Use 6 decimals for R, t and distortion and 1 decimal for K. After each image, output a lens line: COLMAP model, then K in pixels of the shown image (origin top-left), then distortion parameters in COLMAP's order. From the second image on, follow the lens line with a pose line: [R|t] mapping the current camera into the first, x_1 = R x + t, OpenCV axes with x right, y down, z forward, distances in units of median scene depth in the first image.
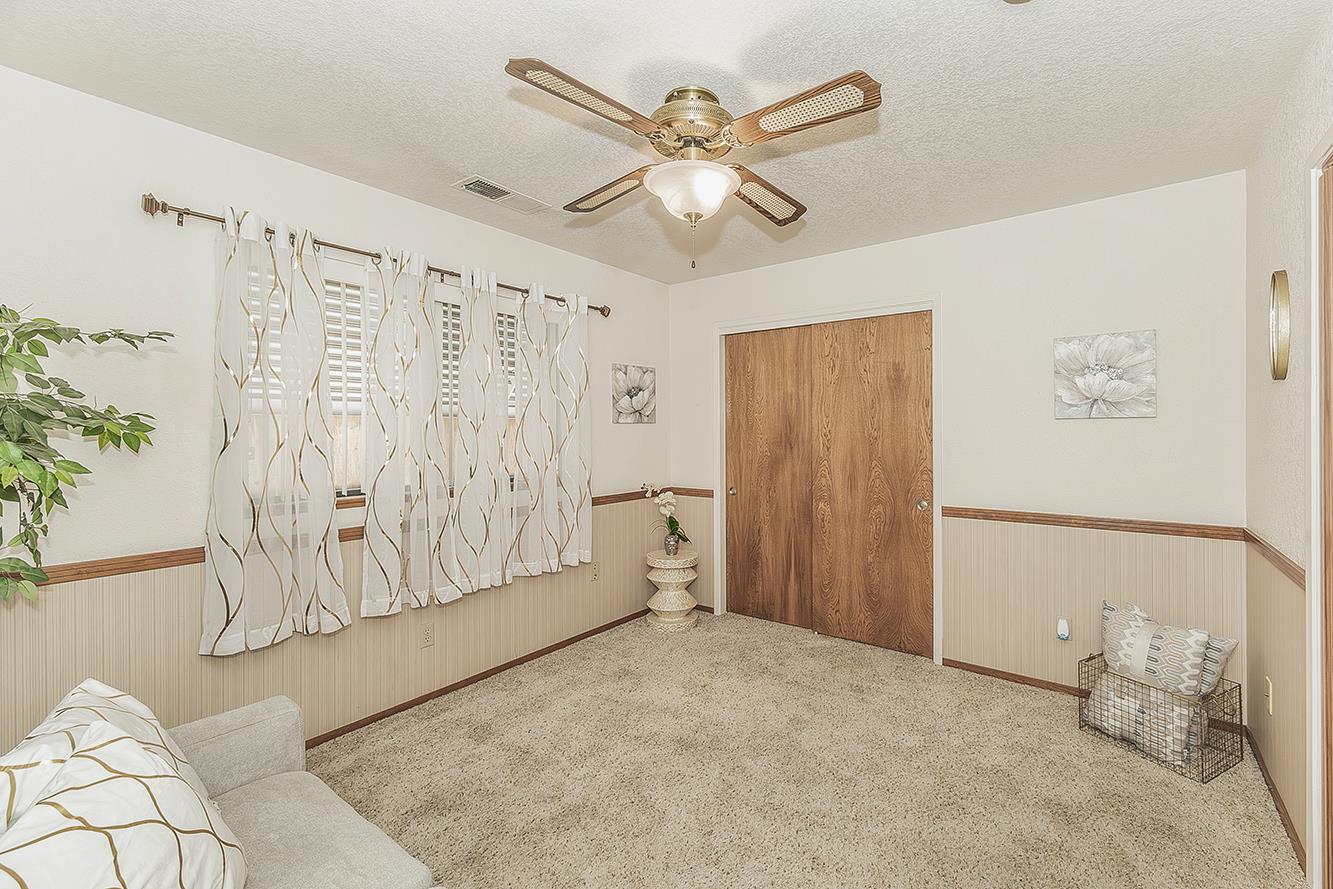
lens RADIAL K [[557.8, 0, 666.8], [0, 557.8, 438.2], [0, 0, 1]] dist [0.001193, 0.000400]
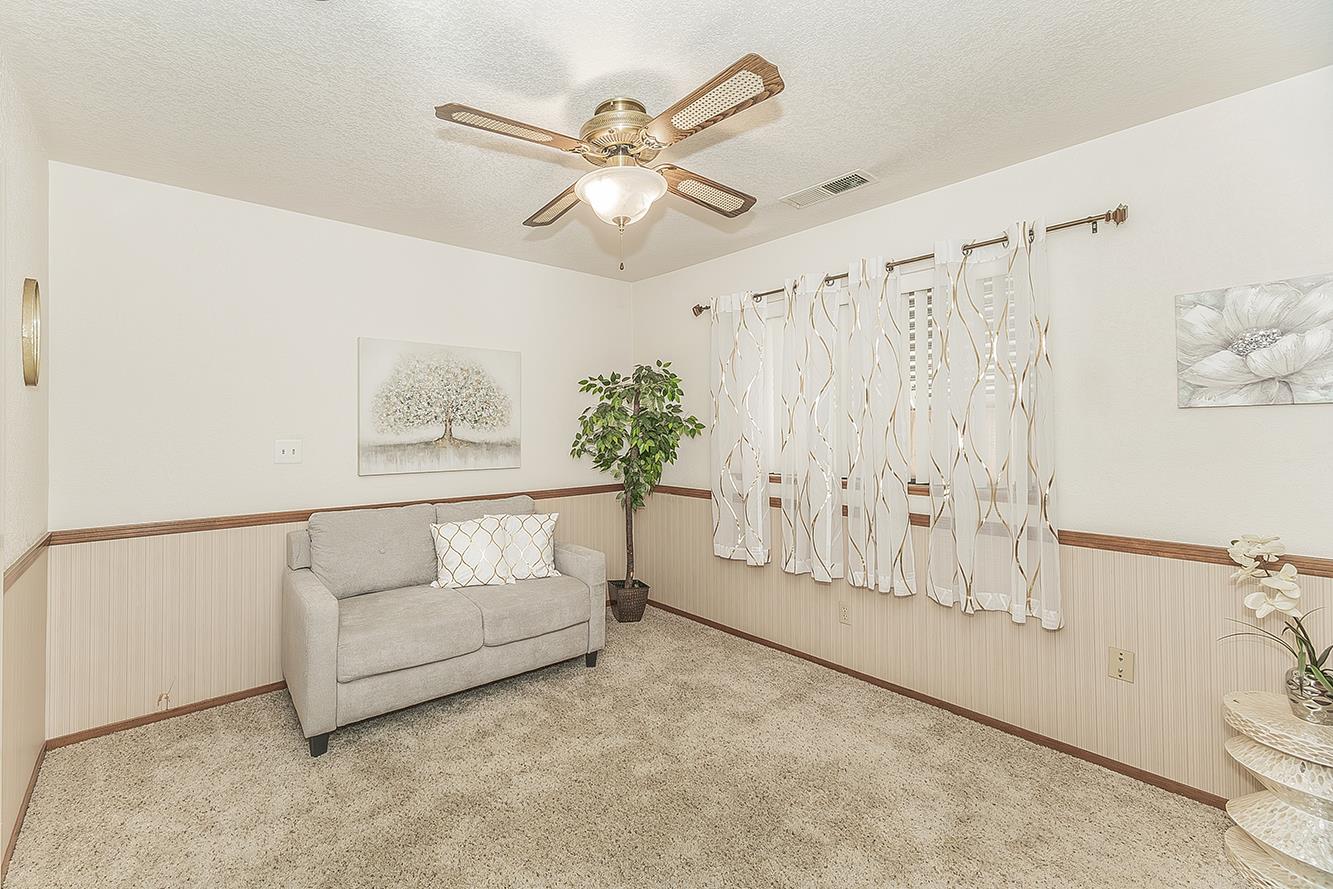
lens RADIAL K [[557.8, 0, 666.8], [0, 557.8, 438.2], [0, 0, 1]] dist [0.001193, 0.000400]
pose [[-0.184847, 0.016810, -0.982623, 0.558935], [-0.007405, 0.999801, 0.018497, -0.005956], [0.982739, 0.010695, -0.184686, 0.677700]]
